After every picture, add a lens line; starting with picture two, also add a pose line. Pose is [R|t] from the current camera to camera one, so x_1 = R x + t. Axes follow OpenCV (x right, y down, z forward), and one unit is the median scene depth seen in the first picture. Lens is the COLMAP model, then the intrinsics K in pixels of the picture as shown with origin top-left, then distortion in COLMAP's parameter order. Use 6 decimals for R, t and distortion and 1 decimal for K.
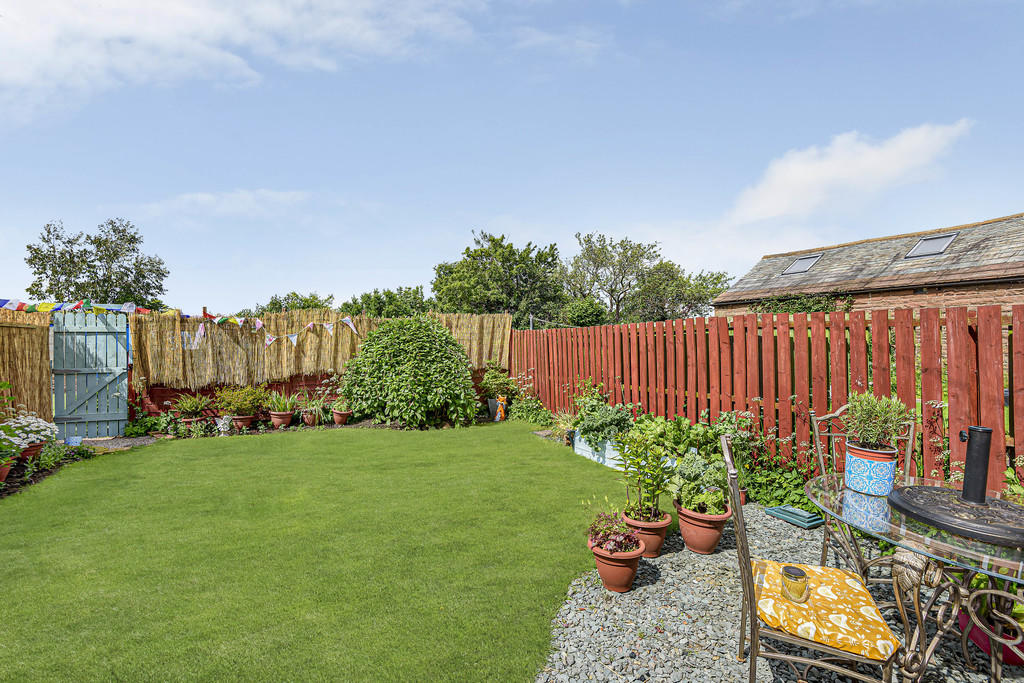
lens RADIAL K [[456.4, 0, 509.4], [0, 456.4, 344.8], [0, 0, 1]] dist [0.002233, -0.007640]
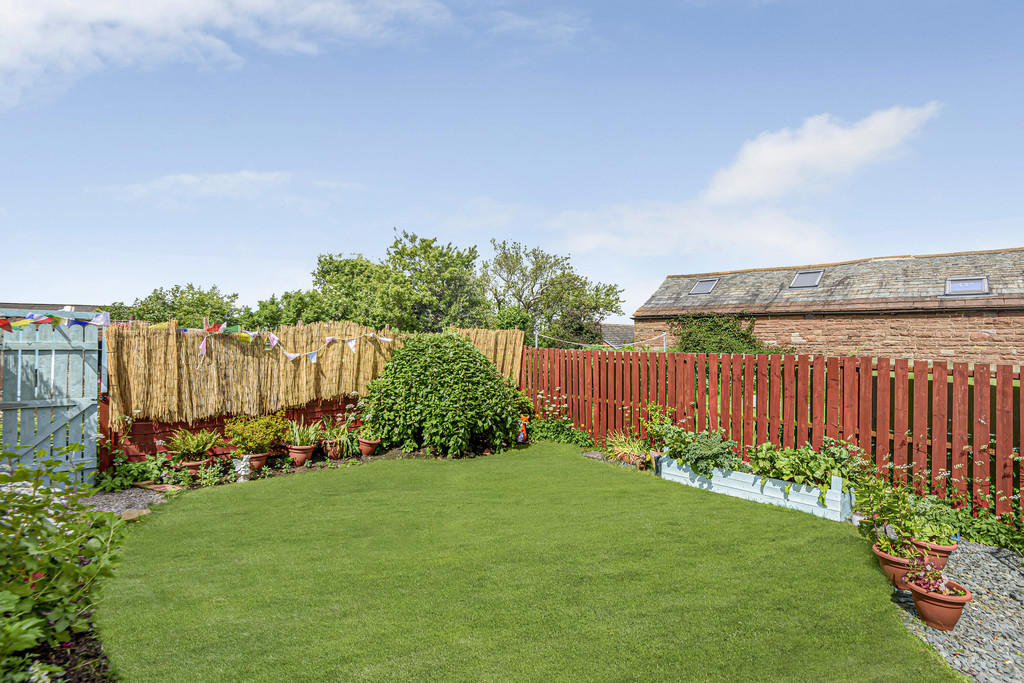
lens RADIAL K [[456.4, 0, 507.6], [0, 456.4, 338.8], [0, 0, 1]] dist [0.002233, -0.007640]
pose [[0.955630, 0.021475, 0.293786, -0.367982], [-0.019538, 0.999764, -0.009525, -0.045514], [-0.293921, 0.003363, 0.955824, 0.081634]]
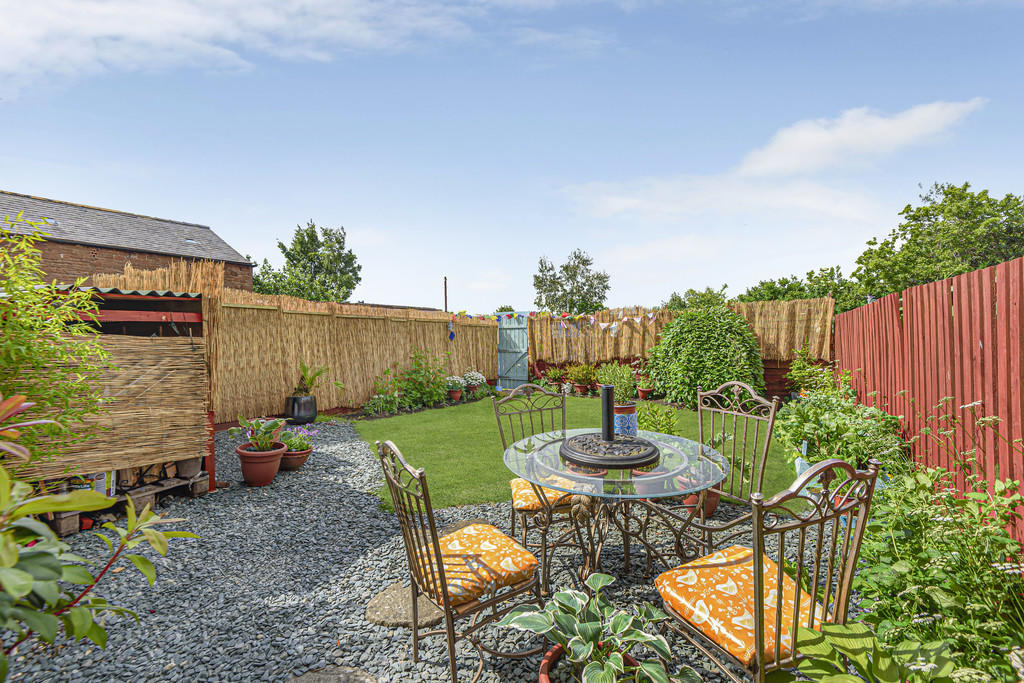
lens RADIAL K [[456.4, 0, 504.4], [0, 456.4, 341.0], [0, 0, 1]] dist [0.002233, -0.007640]
pose [[0.551444, 0.003102, -0.834206, 0.443705], [0.003988, 0.999972, 0.006355, 0.008278], [0.834202, -0.006831, 0.551416, 0.007528]]
